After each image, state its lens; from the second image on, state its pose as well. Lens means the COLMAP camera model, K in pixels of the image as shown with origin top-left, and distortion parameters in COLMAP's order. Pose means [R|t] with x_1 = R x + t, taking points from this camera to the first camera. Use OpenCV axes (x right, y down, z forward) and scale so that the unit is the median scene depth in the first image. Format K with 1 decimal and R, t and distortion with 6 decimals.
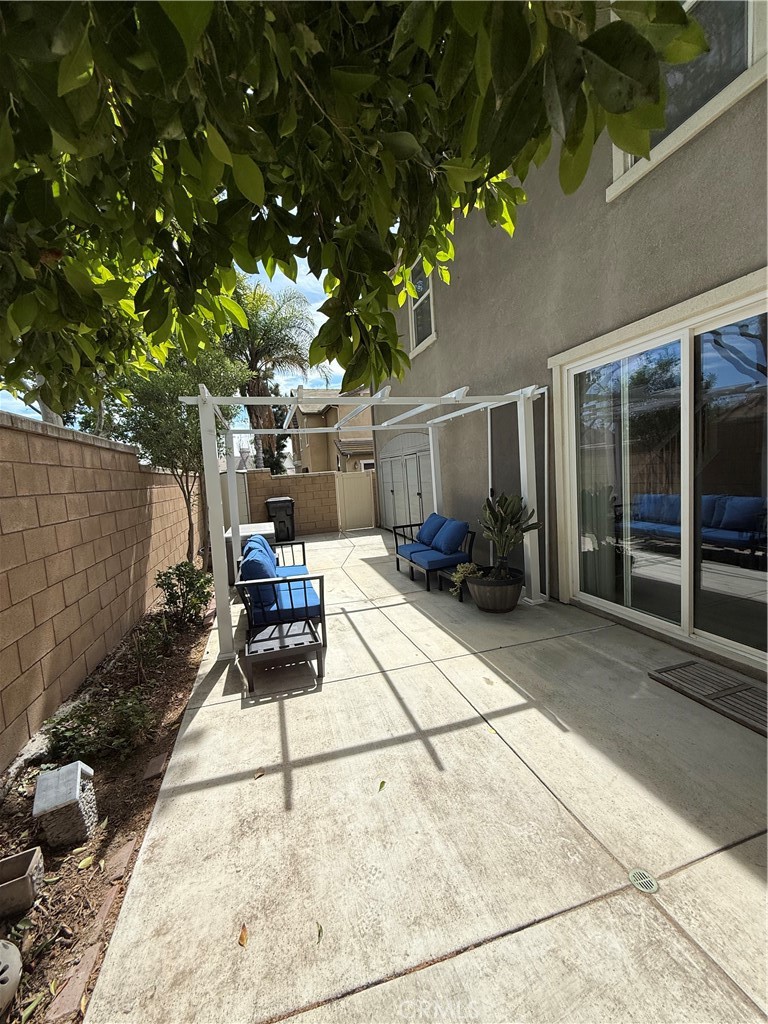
lens RADIAL K [[407.6, 0, 381.8], [0, 407.6, 509.6], [0, 0, 1]] dist [-0.000149, -0.000138]
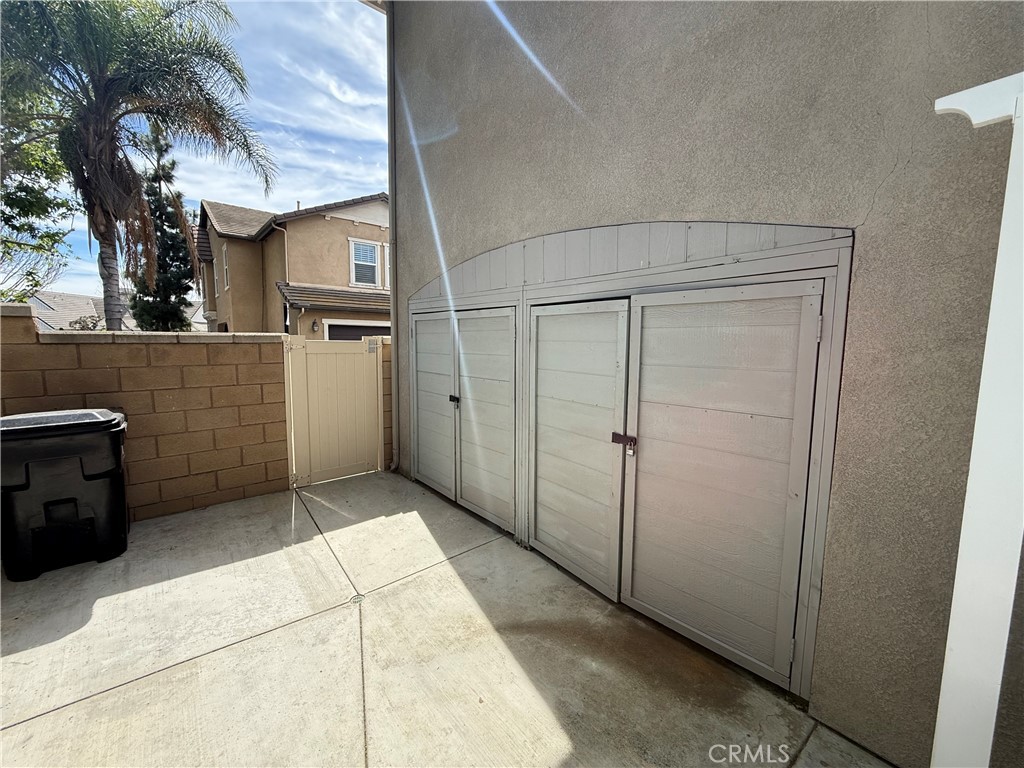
lens RADIAL K [[407.6, 0, 507.6], [0, 407.6, 381.5], [0, 0, 1]] dist [-0.000149, -0.000138]
pose [[0.915176, 0.035241, 0.401510, -0.035610], [-0.035271, 0.999351, -0.007320, -0.025604], [-0.401507, -0.007462, 0.915825, 0.266645]]
